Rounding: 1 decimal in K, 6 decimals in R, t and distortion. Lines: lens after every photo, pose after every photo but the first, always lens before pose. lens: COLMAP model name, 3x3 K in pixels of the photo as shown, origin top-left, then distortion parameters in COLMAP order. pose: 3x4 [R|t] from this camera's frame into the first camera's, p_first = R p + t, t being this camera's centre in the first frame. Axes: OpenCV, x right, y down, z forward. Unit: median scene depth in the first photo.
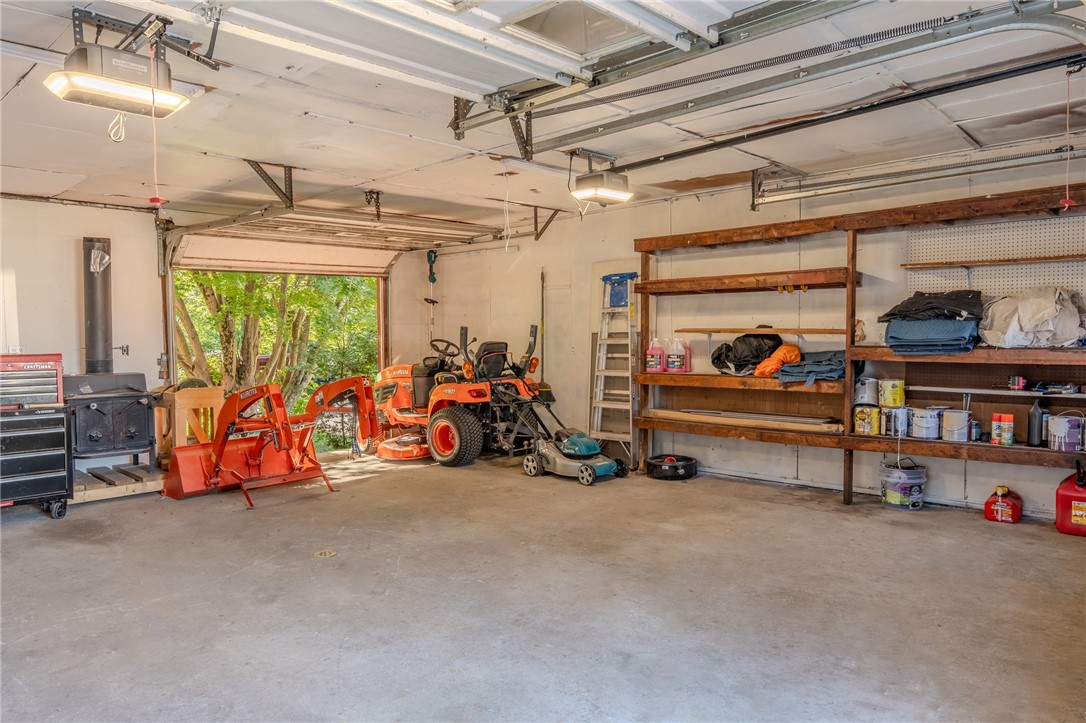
lens RADIAL K [[714.8, 0, 542.6], [0, 714.8, 361.2], [0, 0, 1]] dist [-0.007459, -0.007015]
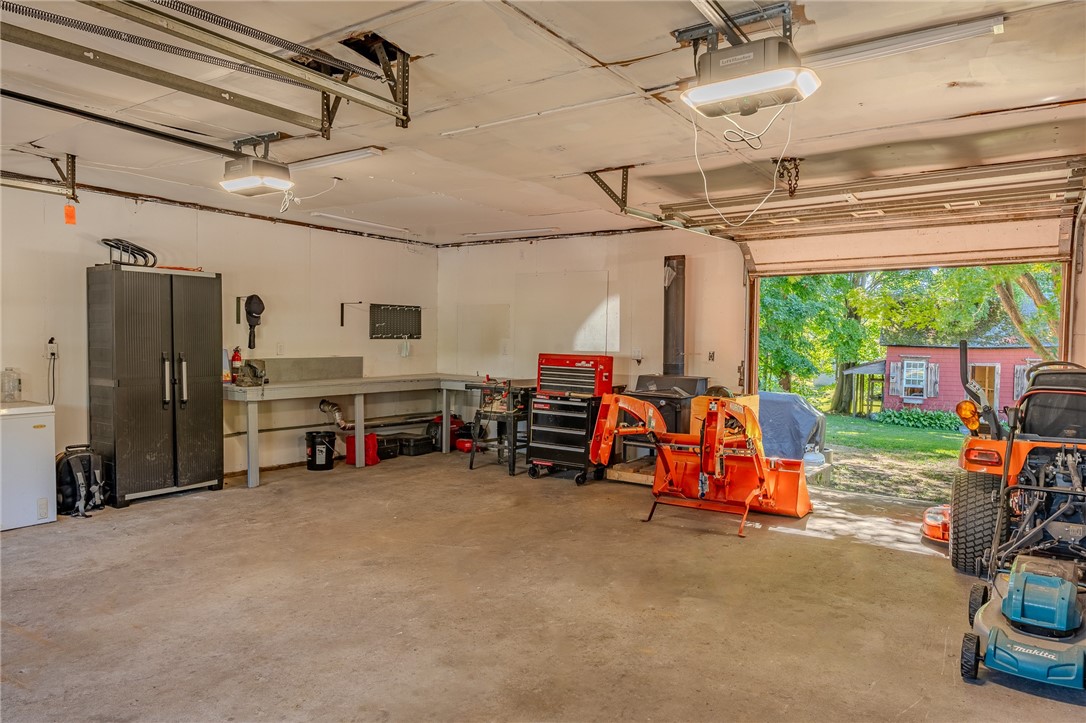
lens RADIAL K [[714.8, 0, 541.6], [0, 714.8, 364.4], [0, 0, 1]] dist [-0.007459, -0.007015]
pose [[0.142839, 0.052813, -0.988336, 0.610834], [-0.056806, 0.997367, 0.045085, -0.051361], [0.988114, 0.049703, 0.145463, 0.812269]]
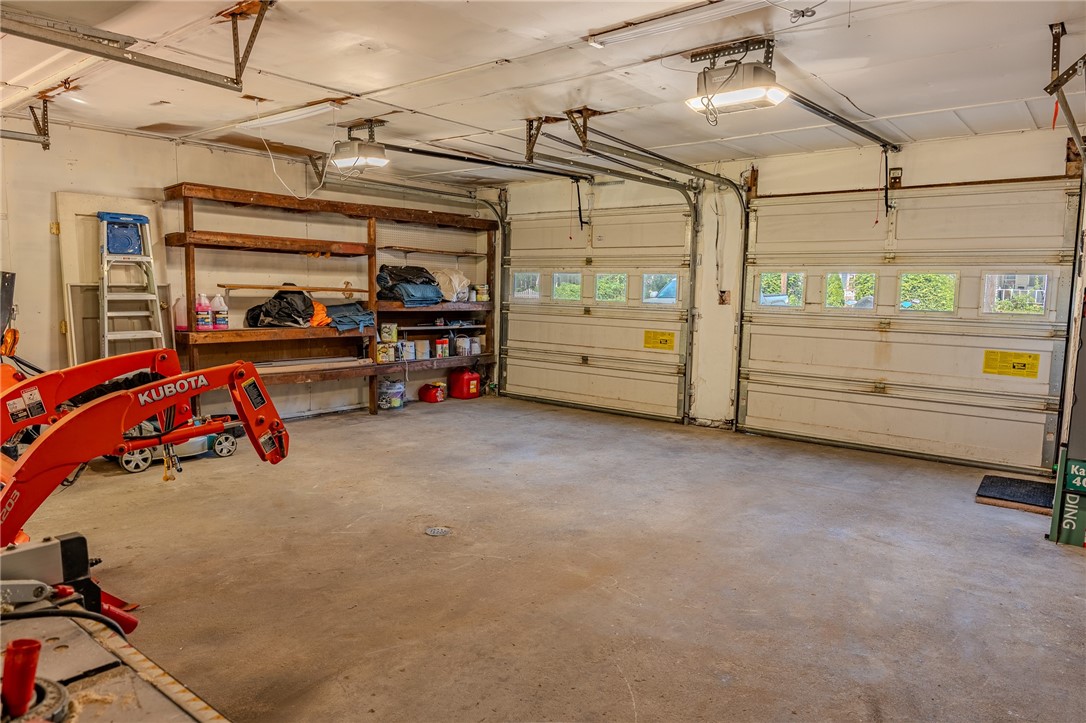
lens RADIAL K [[714.8, 0, 542.0], [0, 714.8, 361.2], [0, 0, 1]] dist [-0.007459, -0.007015]
pose [[-0.060130, -0.084828, 0.994580, -1.082193], [0.024339, 0.995962, 0.086417, -0.018965], [-0.997894, 0.029404, -0.057823, 0.825472]]
